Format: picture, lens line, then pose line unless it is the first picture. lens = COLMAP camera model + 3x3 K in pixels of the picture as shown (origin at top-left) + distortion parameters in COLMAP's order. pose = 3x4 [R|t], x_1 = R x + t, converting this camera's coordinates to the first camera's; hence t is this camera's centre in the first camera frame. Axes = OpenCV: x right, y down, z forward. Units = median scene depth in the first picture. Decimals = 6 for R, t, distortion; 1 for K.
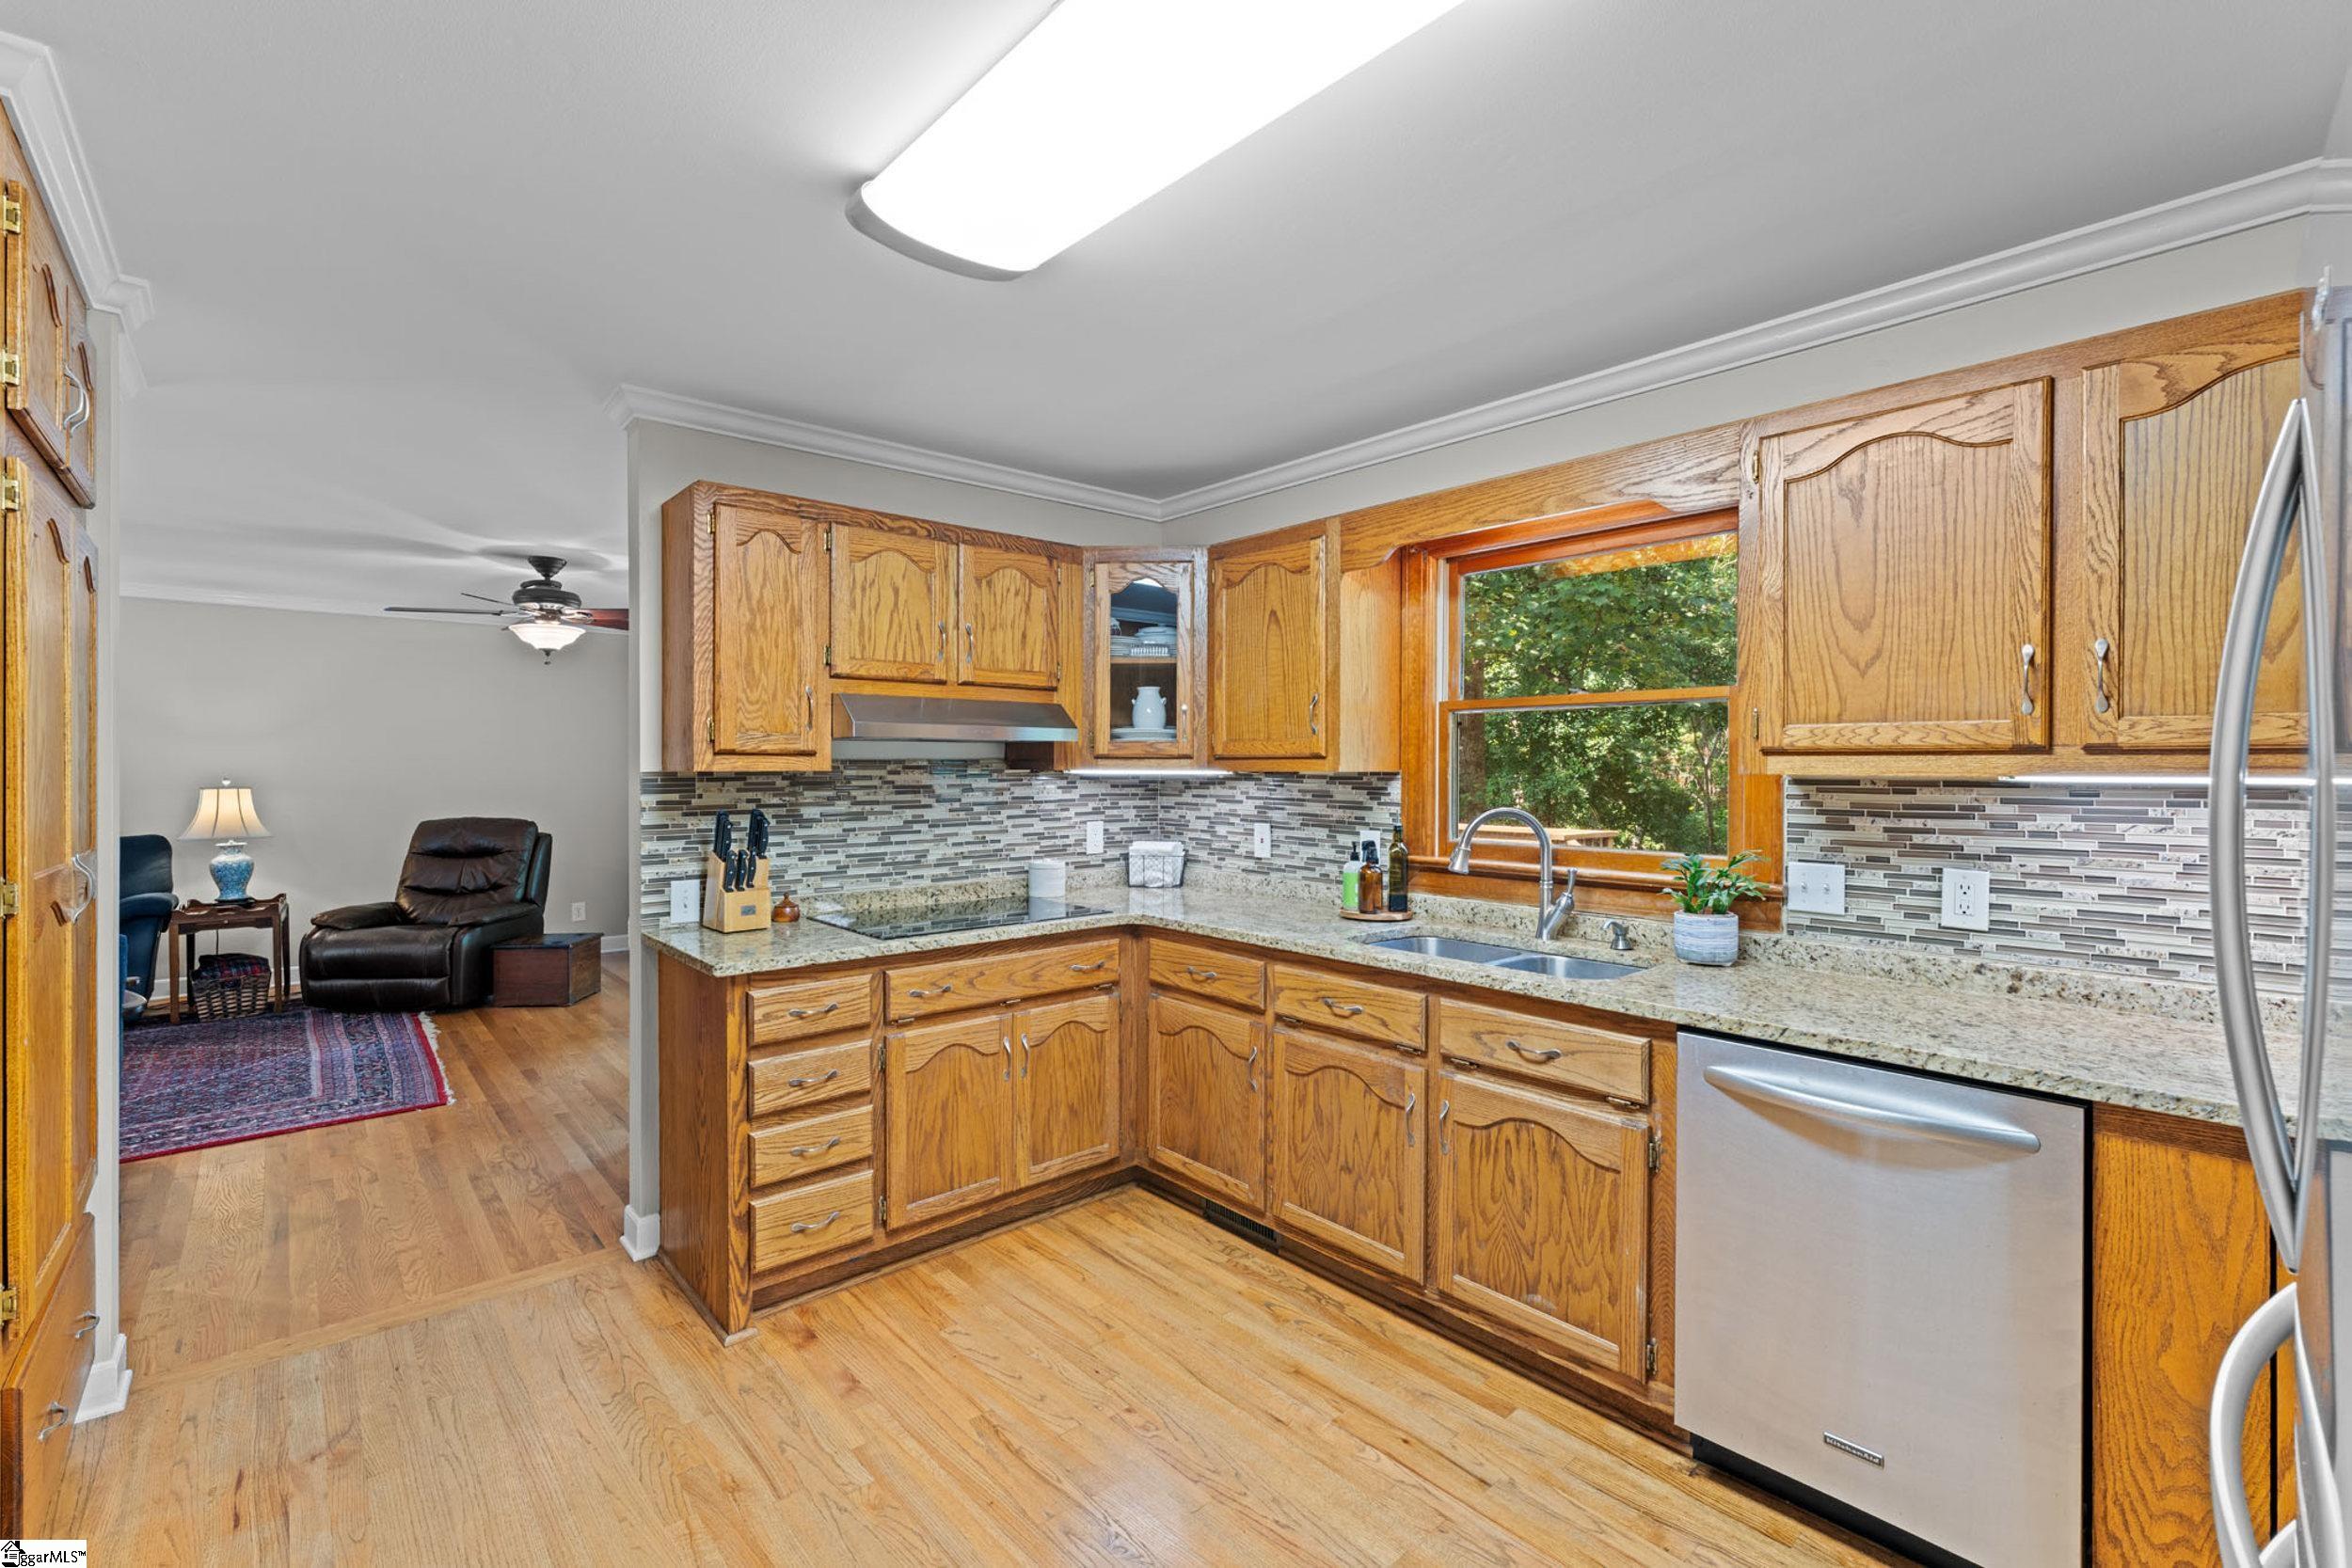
lens RADIAL K [[1027.7, 0, 1176.0], [0, 1027.7, 784.0], [0, 0, 1]] dist [0.000441, -0.000116]
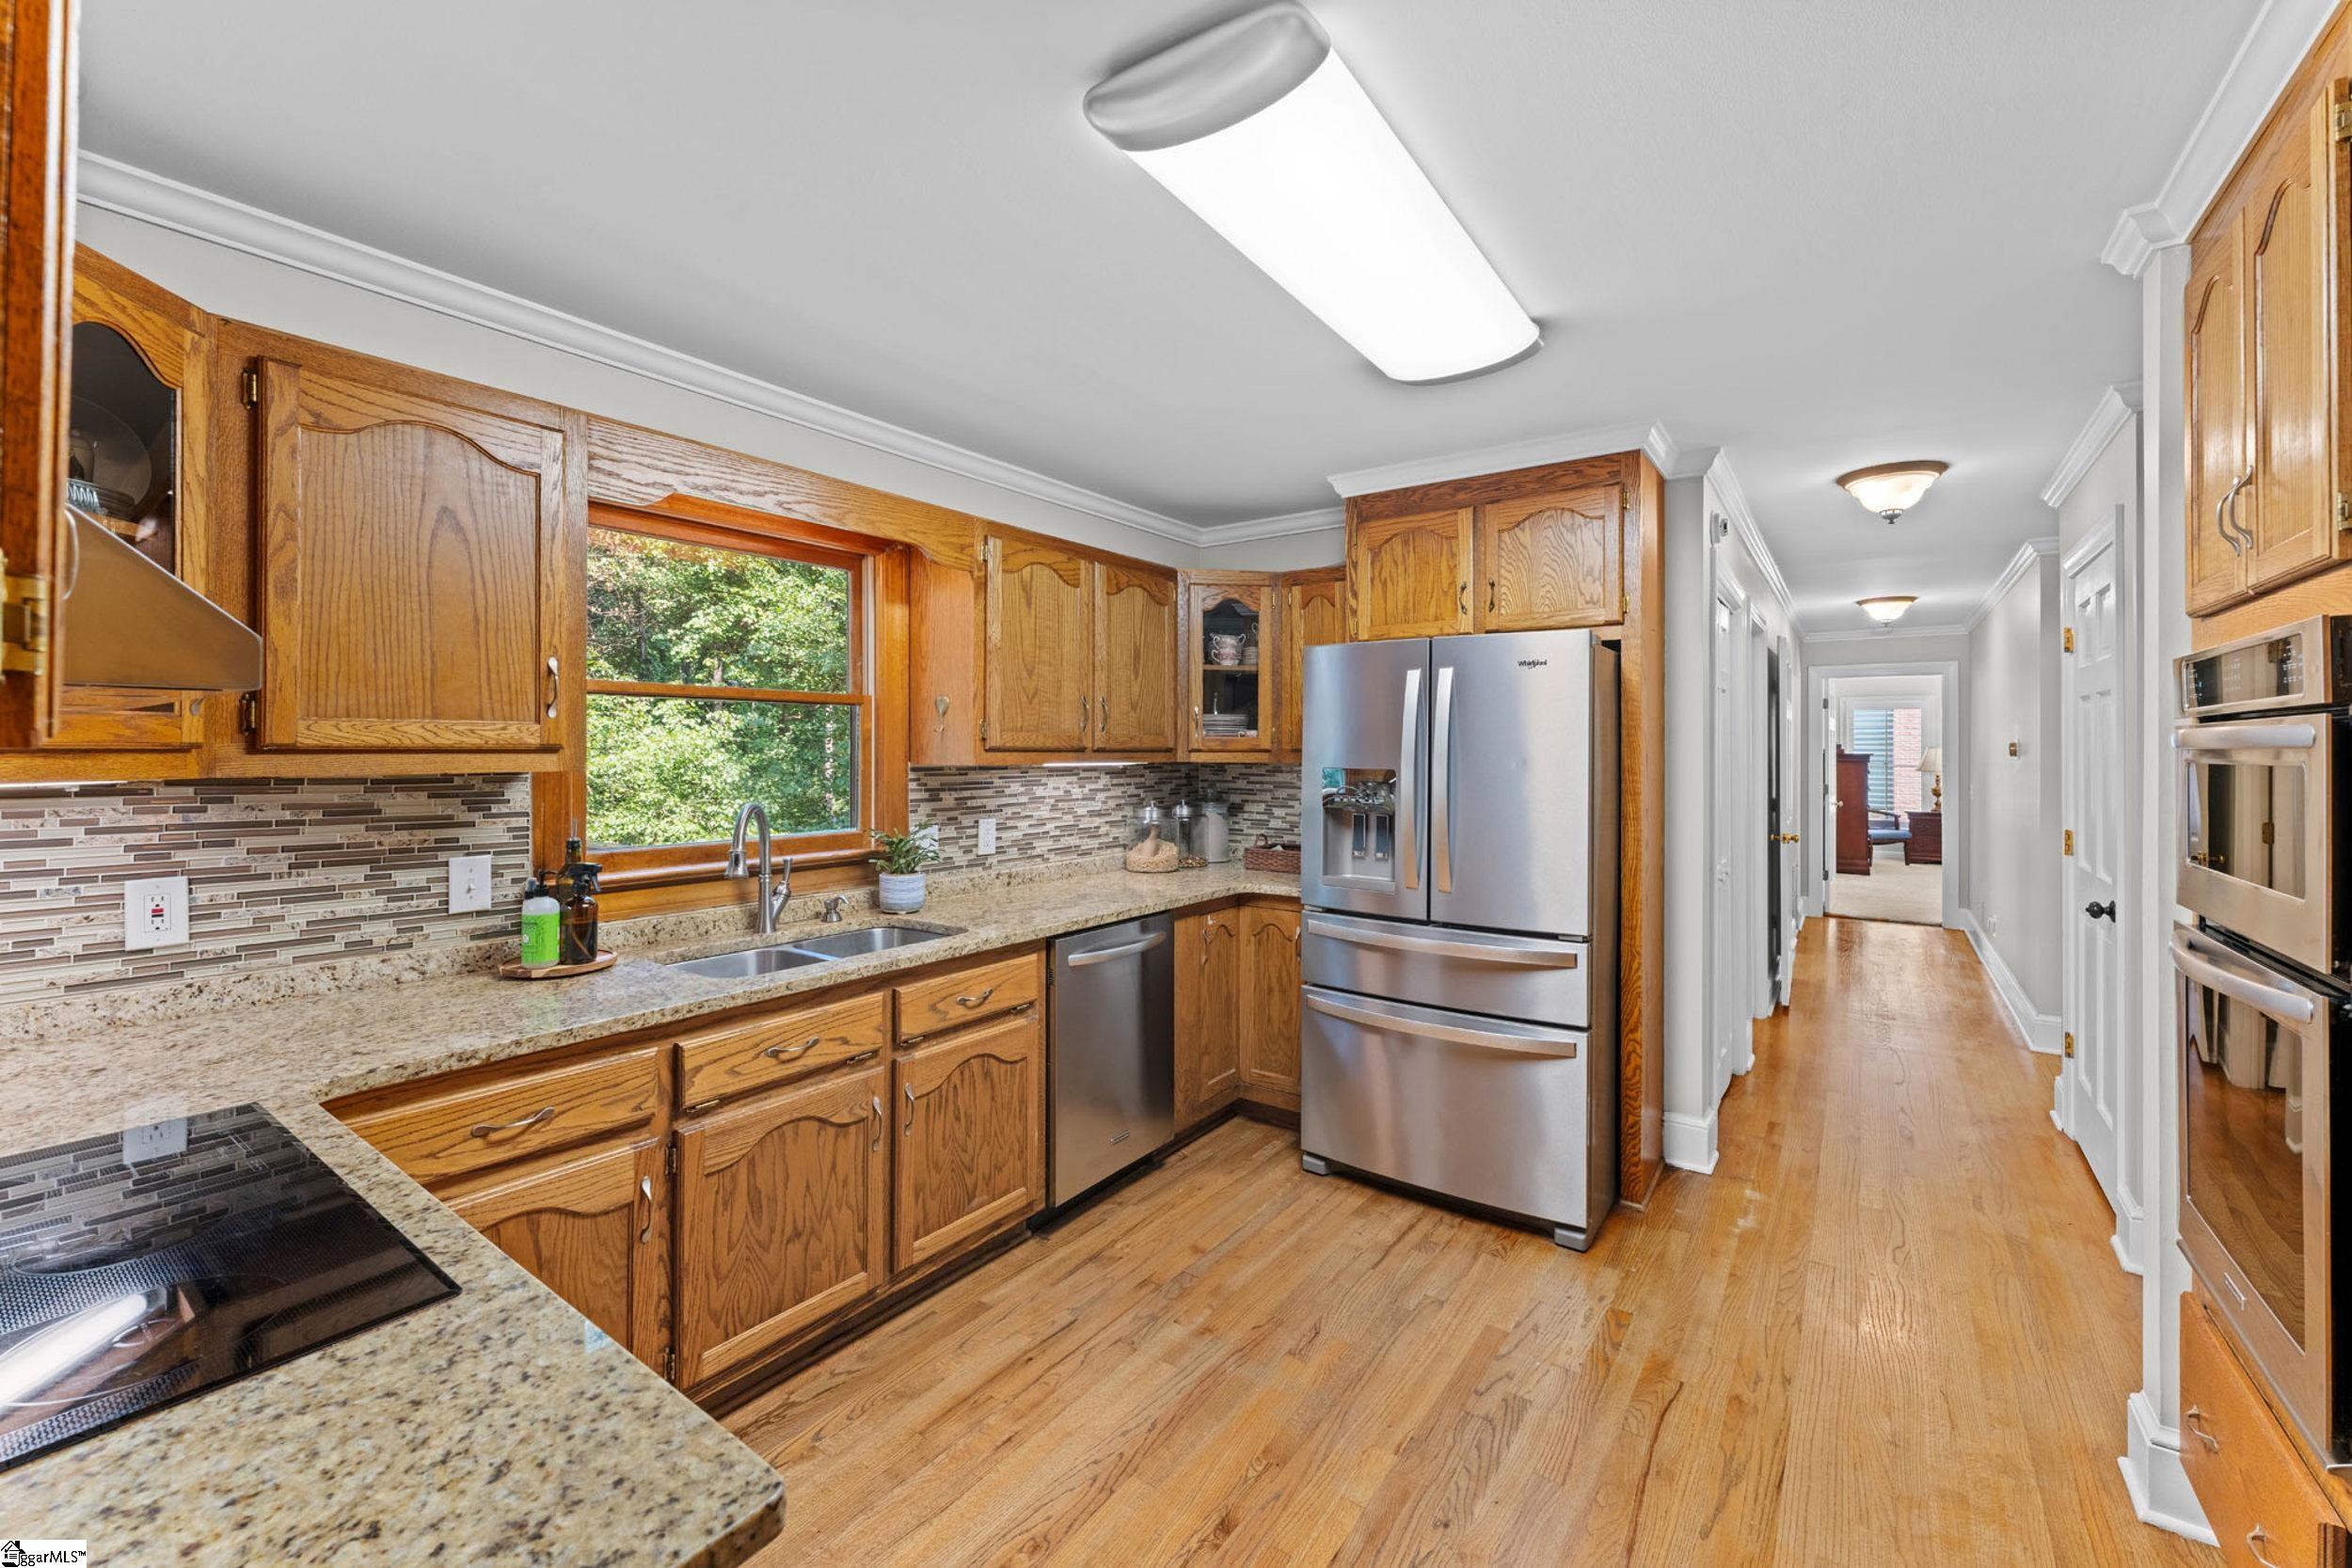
lens RADIAL K [[945.2, 0, 1172.4], [0, 945.2, 753.4], [0, 0, 1]] dist [-0.019355, 0.000045]
pose [[-0.227108, -0.002149, 0.973867, -0.704281], [0.018688, 0.999804, 0.006564, -0.025006], [-0.973690, 0.019690, -0.227023, 0.926434]]
